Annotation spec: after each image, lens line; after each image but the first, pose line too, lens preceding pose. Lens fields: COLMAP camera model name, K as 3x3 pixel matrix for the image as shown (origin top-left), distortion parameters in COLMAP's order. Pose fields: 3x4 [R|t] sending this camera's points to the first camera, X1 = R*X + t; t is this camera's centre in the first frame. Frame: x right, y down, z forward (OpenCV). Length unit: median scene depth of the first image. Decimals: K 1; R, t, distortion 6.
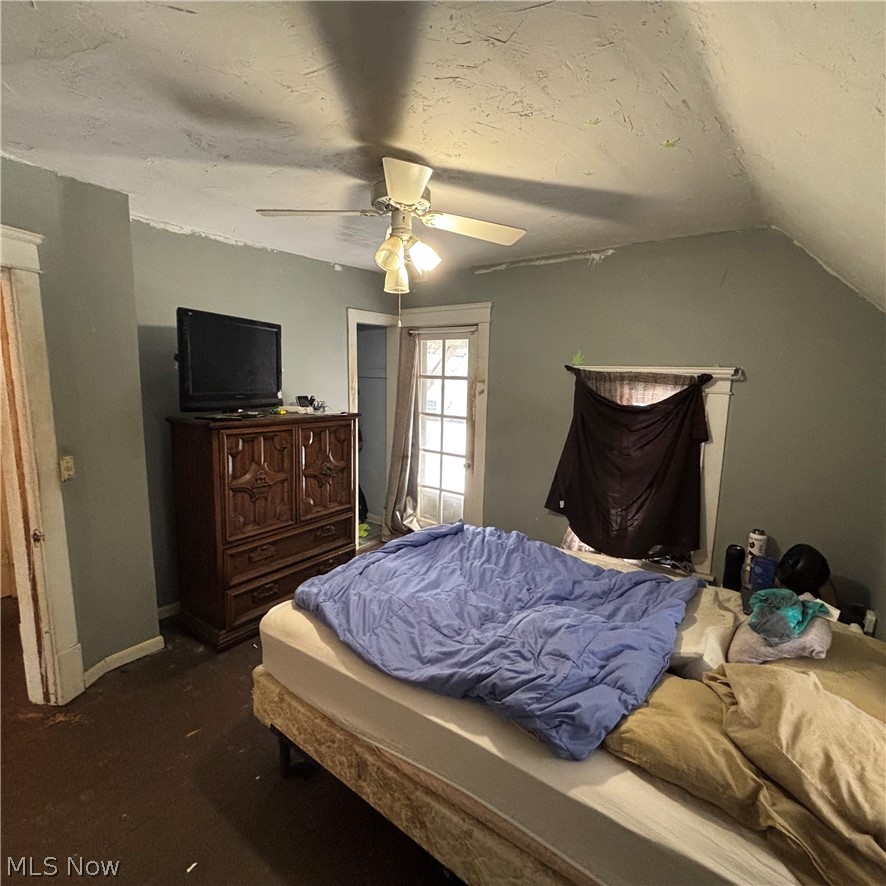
lens RADIAL K [[475.3, 0, 442.6], [0, 475.3, 444.6], [0, 0, 1]] dist [-0.001131, 0.001140]
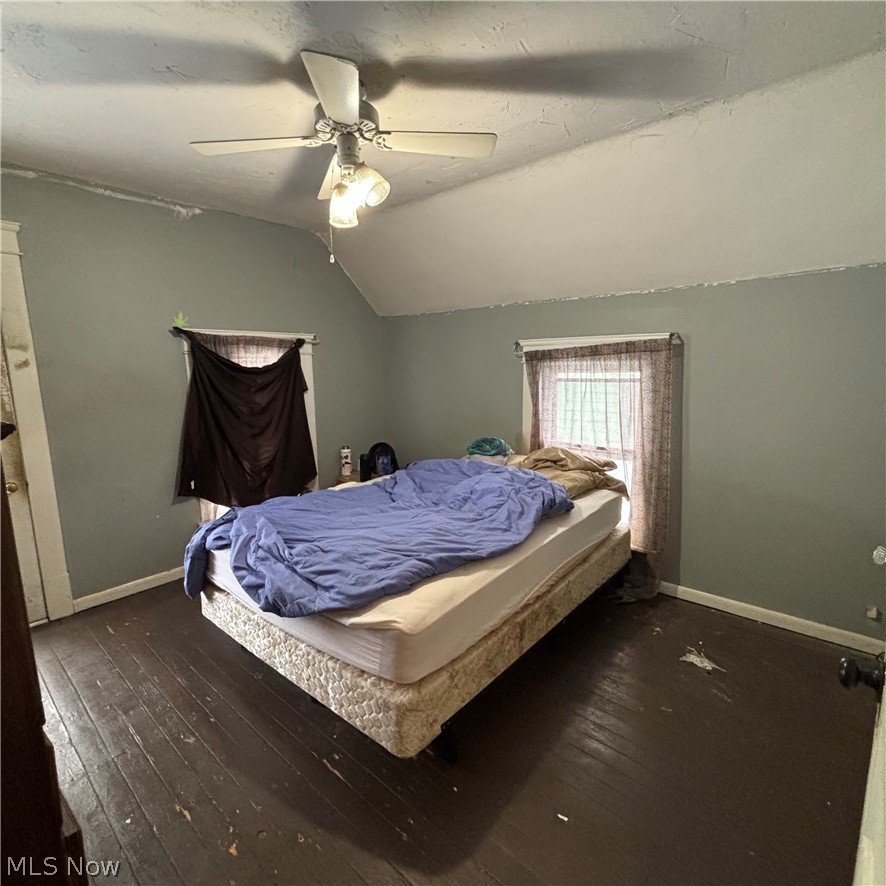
lens RADIAL K [[475.3, 0, 443.2], [0, 475.3, 439.1], [0, 0, 1]] dist [-0.001131, 0.001140]
pose [[0.054651, -0.174138, 0.983204, -0.674485], [0.172897, 0.971451, 0.162446, -0.024702], [-0.983422, 0.161115, 0.083199, 0.517501]]
